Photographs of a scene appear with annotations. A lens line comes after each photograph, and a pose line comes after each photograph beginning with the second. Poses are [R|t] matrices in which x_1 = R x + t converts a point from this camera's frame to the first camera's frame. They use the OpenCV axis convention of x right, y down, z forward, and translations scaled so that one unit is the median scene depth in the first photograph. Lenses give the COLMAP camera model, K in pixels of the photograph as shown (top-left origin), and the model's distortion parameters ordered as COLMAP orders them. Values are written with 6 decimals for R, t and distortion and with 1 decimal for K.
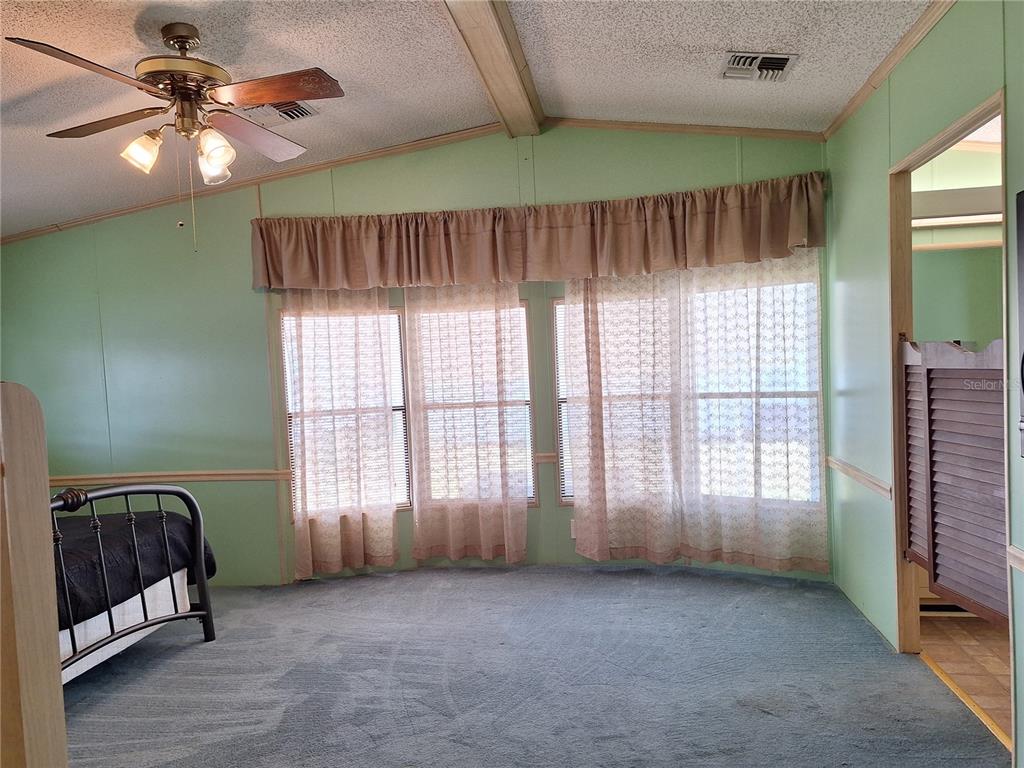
lens RADIAL K [[693.0, 0, 512.0], [0, 693.0, 384.0], [0, 0, 1]] dist [0.004173, -0.000200]
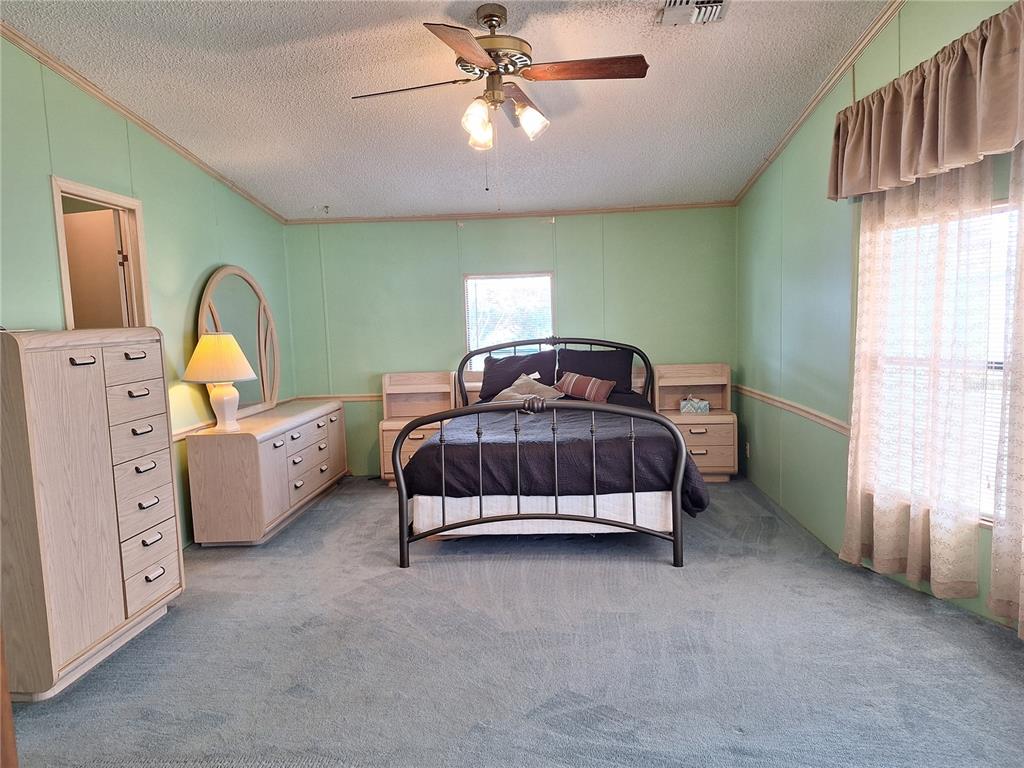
lens RADIAL K [[693.0, 0, 512.0], [0, 693.0, 384.0], [0, 0, 1]] dist [0.004173, -0.000200]
pose [[0.091067, 0.142125, -0.985651, 0.523075], [0.000921, 0.989751, 0.142801, -0.048659], [0.995844, -0.013912, 0.090003, 0.658913]]
